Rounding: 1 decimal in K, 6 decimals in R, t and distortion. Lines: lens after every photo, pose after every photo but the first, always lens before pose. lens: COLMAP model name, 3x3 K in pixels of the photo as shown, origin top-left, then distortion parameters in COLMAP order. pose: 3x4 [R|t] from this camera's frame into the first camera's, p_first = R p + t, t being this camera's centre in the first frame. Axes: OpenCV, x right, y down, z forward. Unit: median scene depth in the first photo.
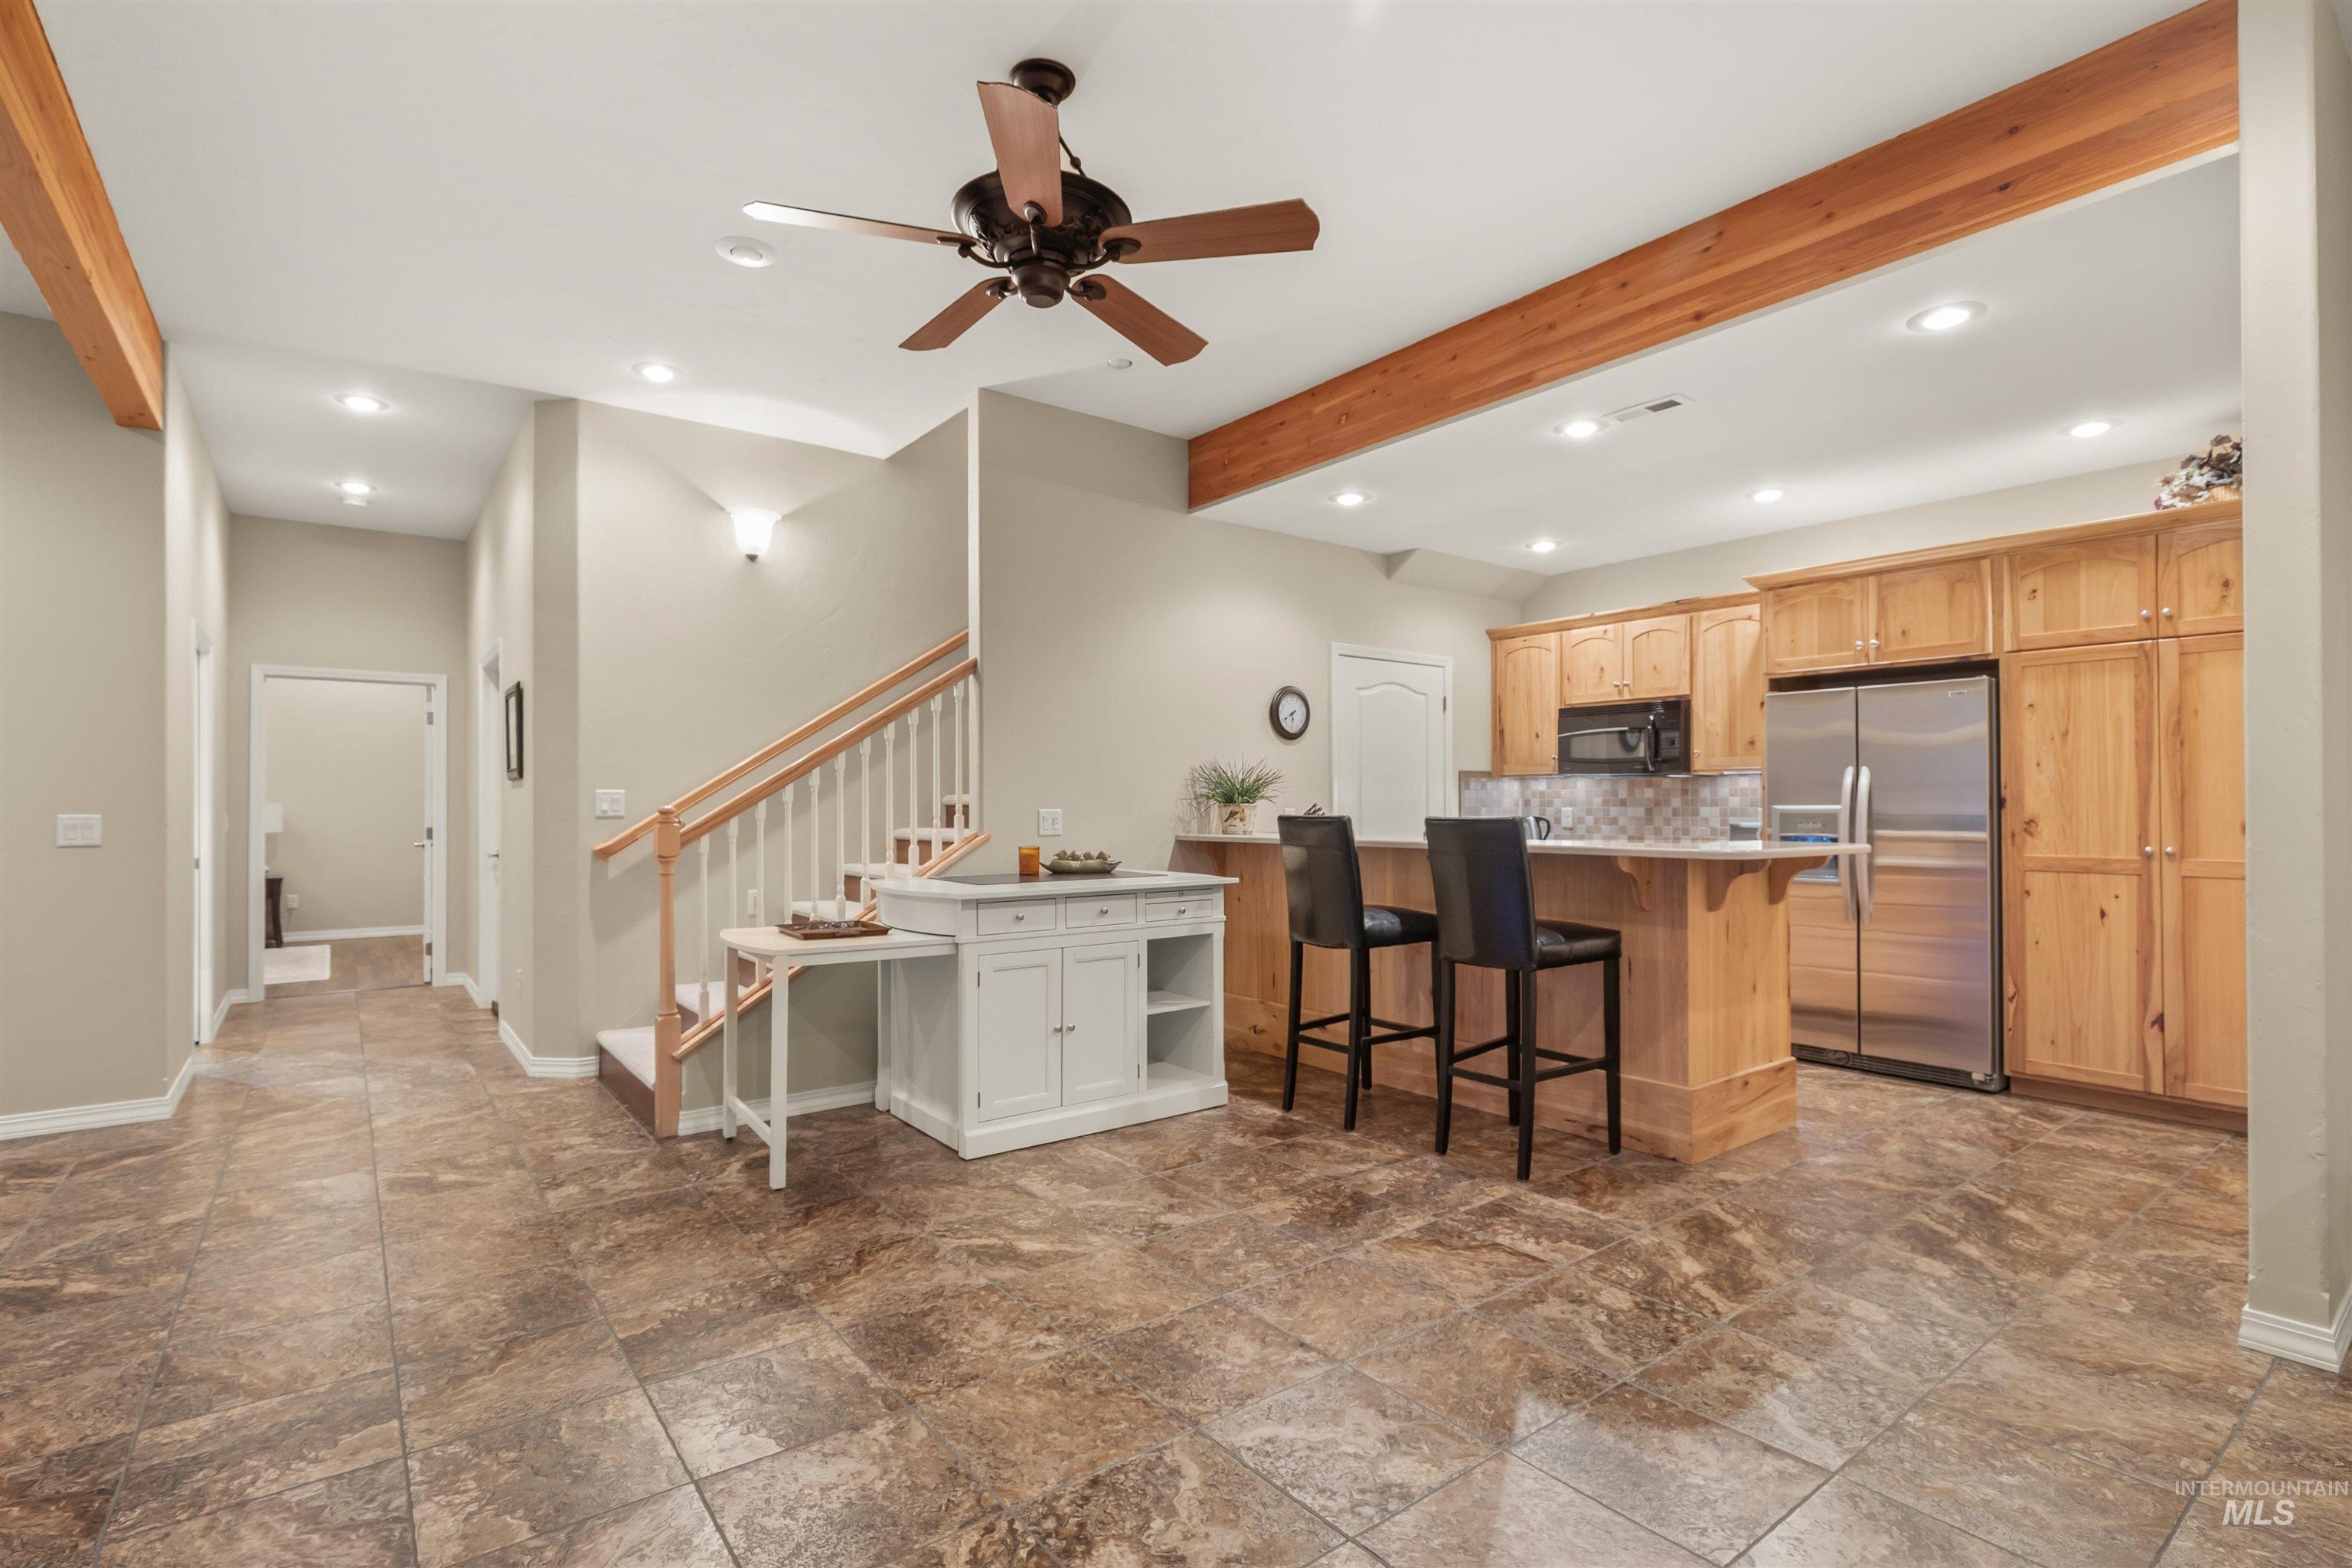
lens RADIAL K [[1069.8, 0, 1185.8], [0, 1069.8, 787.9], [0, 0, 1]] dist [-0.005414, -0.000031]
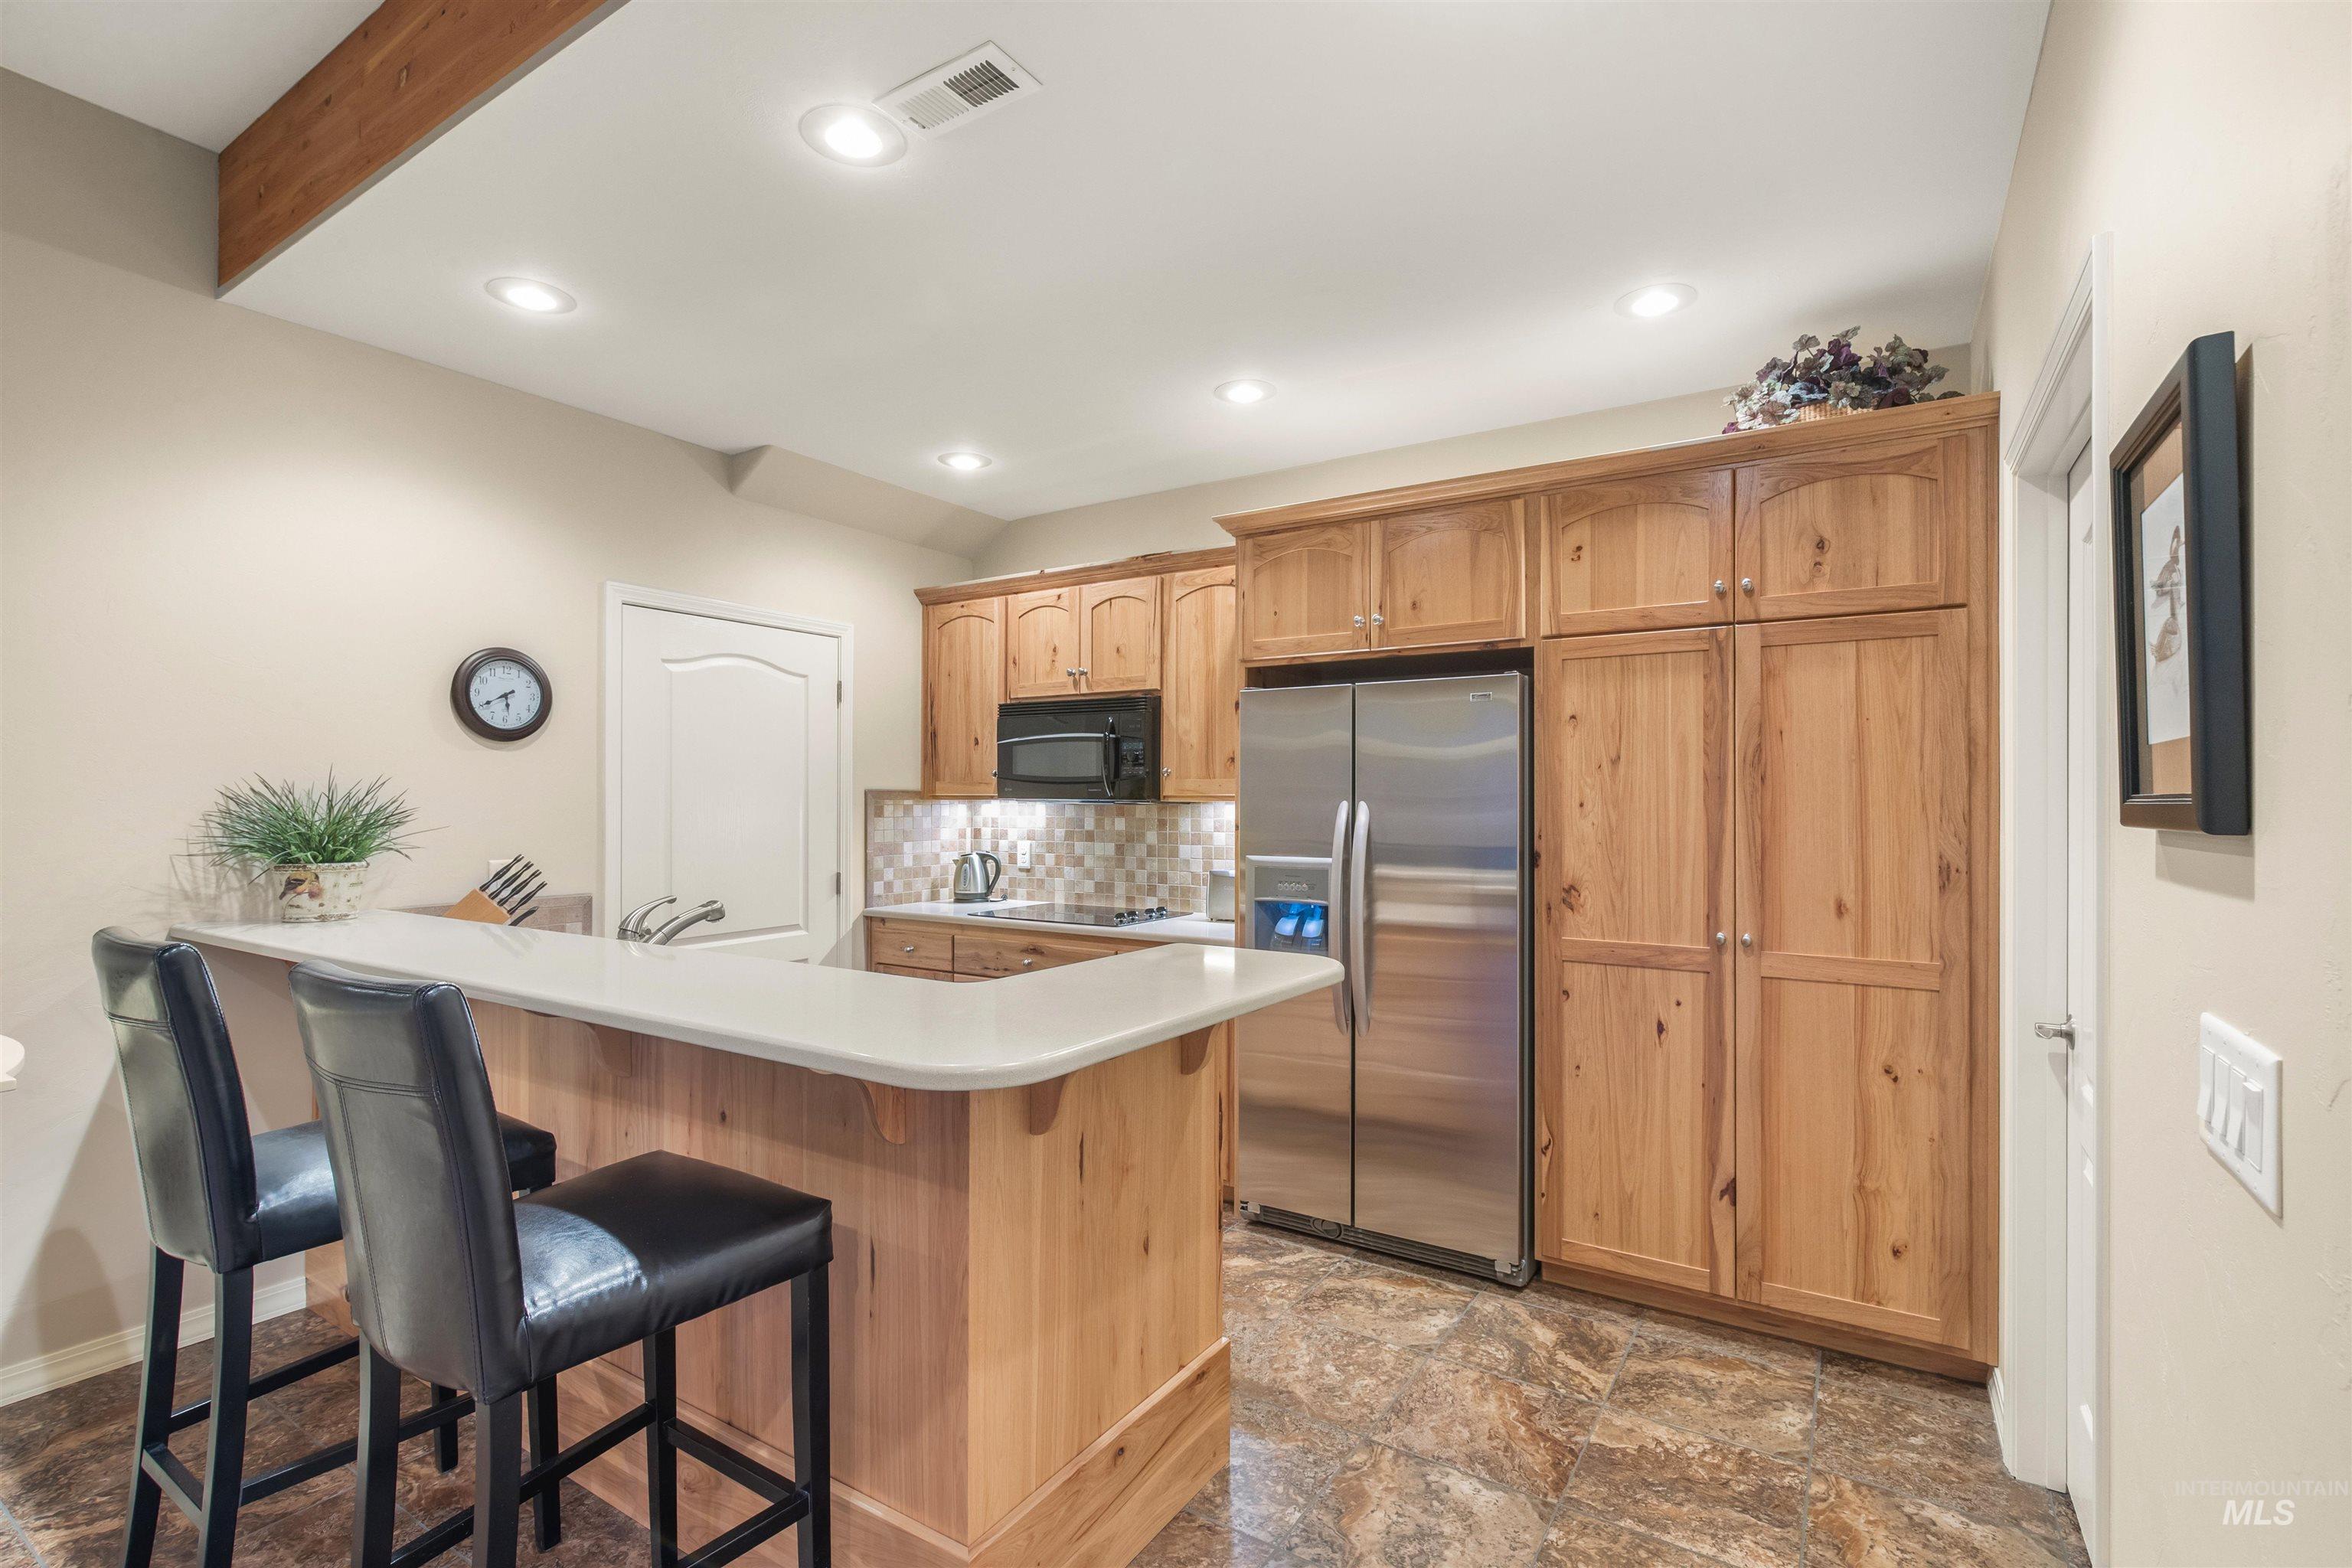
lens RADIAL K [[1069.8, 0, 1170.4], [0, 1069.8, 787.6], [0, 0, 1]] dist [-0.005414, -0.000031]
pose [[0.940532, 0.007243, 0.339627, 0.315207], [-0.008274, 0.999965, 0.001590, -0.030917], [-0.339603, -0.004305, 0.940559, 0.438738]]
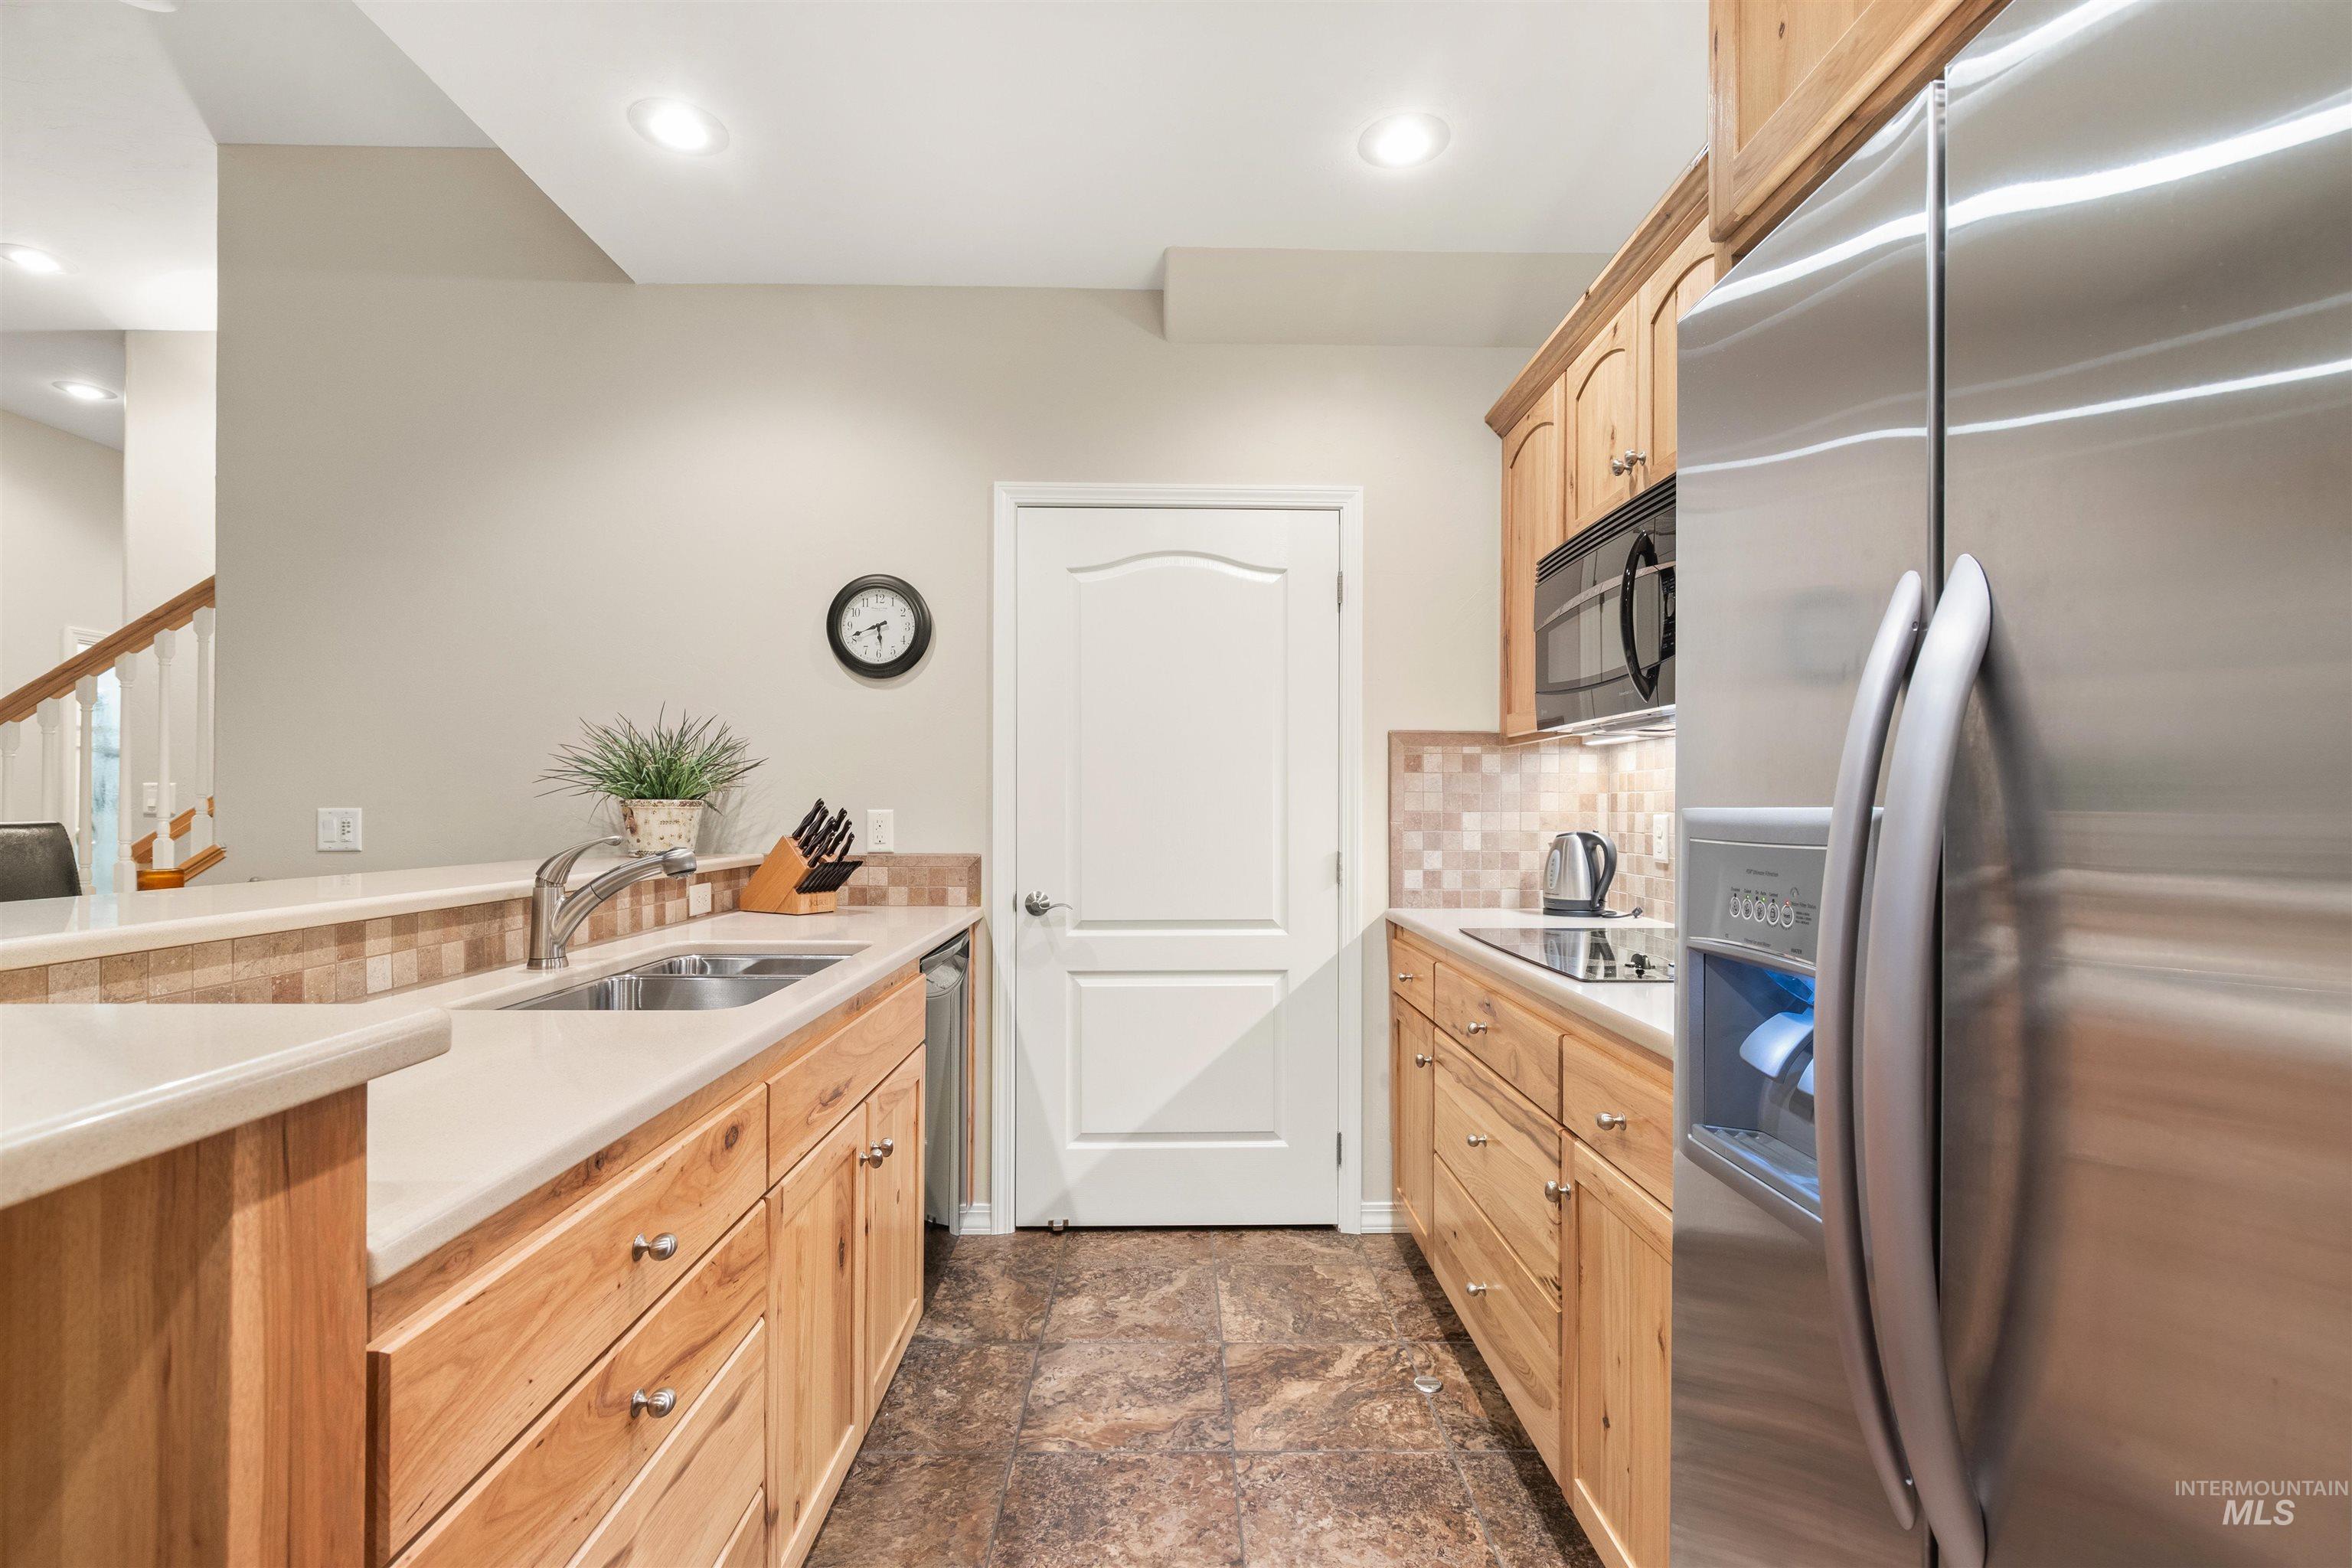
lens RADIAL K [[1069.8, 0, 1183.6], [0, 1069.8, 804.1], [0, 0, 1]] dist [-0.005414, -0.000031]
pose [[0.818554, 0.004679, -0.574411, 0.684270], [0.000722, 0.999958, 0.009174, 0.016637], [0.574429, -0.007925, 0.818516, 0.872450]]
